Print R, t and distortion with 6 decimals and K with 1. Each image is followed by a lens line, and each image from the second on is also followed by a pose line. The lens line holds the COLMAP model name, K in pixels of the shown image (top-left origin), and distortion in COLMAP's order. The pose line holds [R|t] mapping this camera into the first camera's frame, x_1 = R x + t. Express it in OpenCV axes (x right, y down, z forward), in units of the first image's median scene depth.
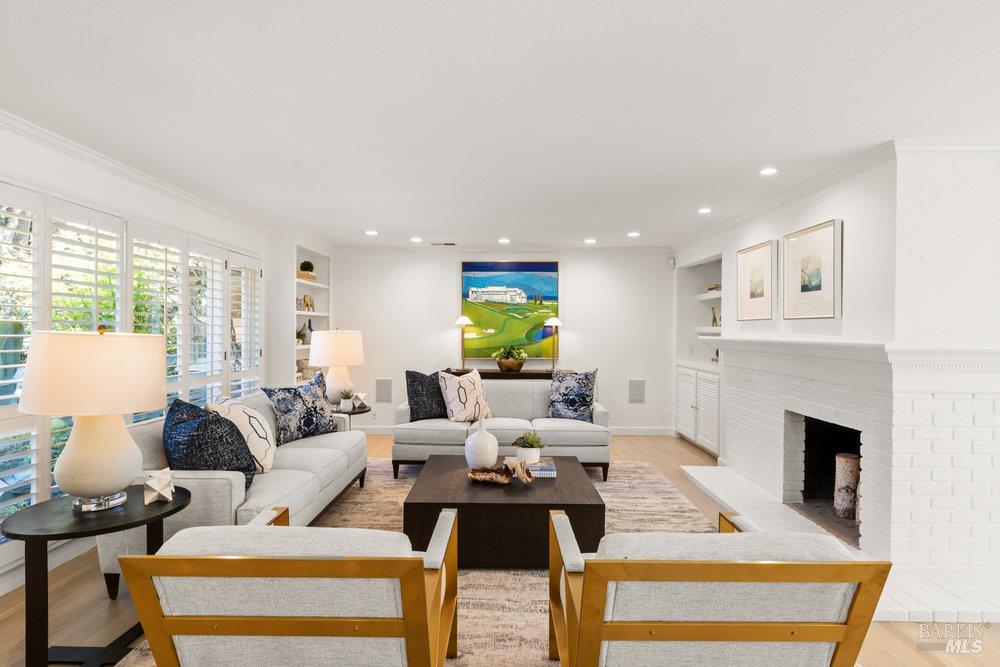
lens RADIAL K [[524.1, 0, 500.0], [0, 524.1, 333.5], [0, 0, 1]] dist [-0.003627, -0.000341]
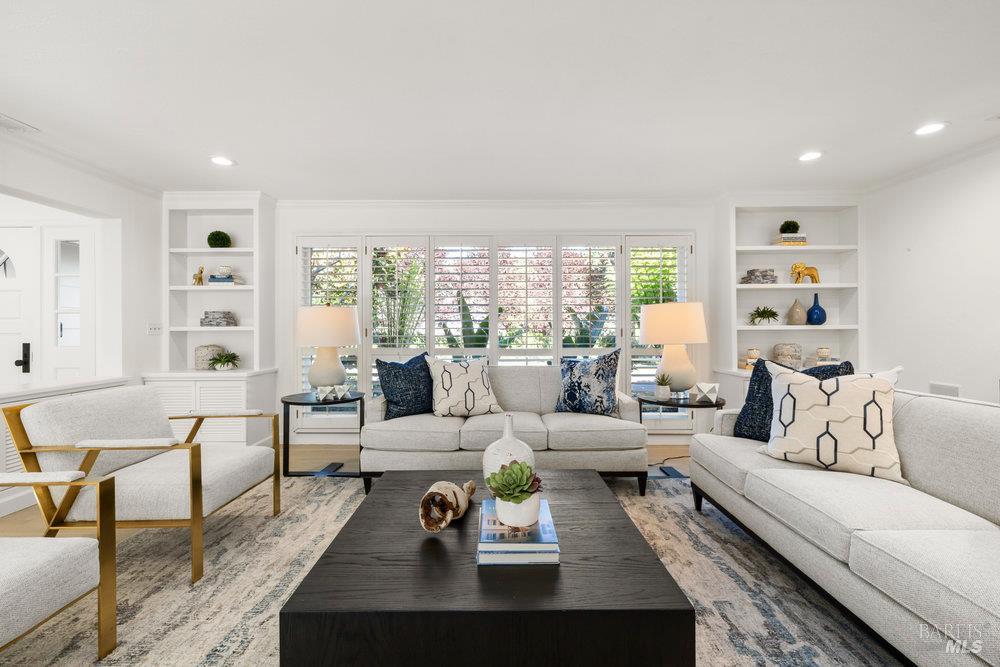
lens RADIAL K [[425.7, 0, 499.5], [0, 425.7, 315.7], [0, 0, 1]] dist [0.000605, 0.000021]
pose [[0.019510, -0.019336, -0.999623, 0.302891], [-0.000731, 0.999812, -0.019354, 0.022630], [0.999809, 0.001109, 0.019492, 0.585283]]
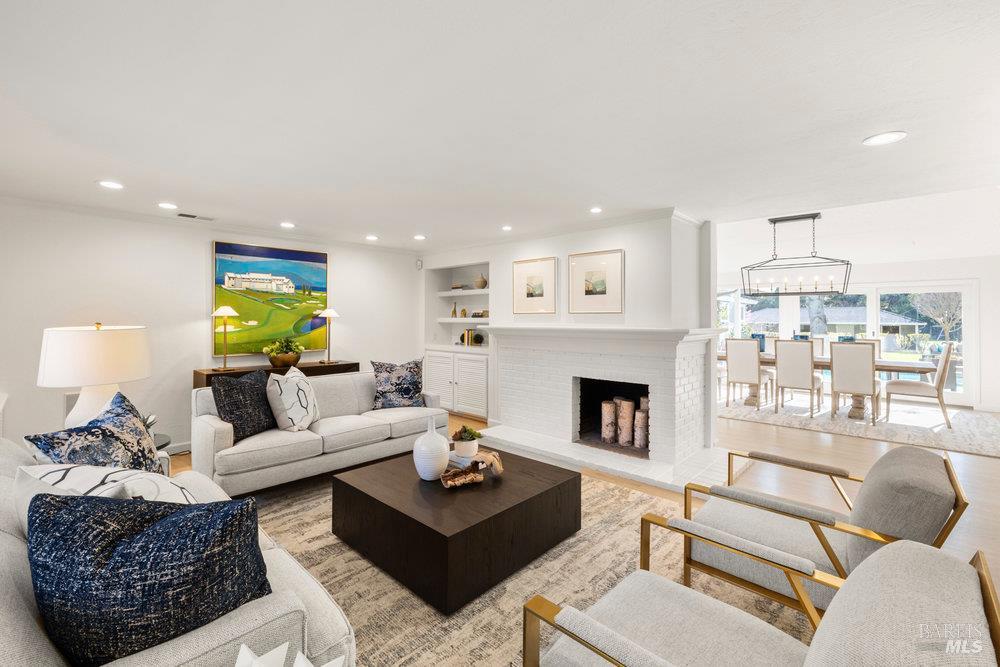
lens RADIAL K [[425.7, 0, 499.5], [0, 425.7, 315.7], [0, 0, 1]] dist [0.000605, 0.000021]
pose [[0.689007, 0.000177, 0.724755, -0.299693], [0.008862, 0.999923, -0.008669, -0.008576], [-0.724701, 0.012396, 0.688952, 0.234283]]
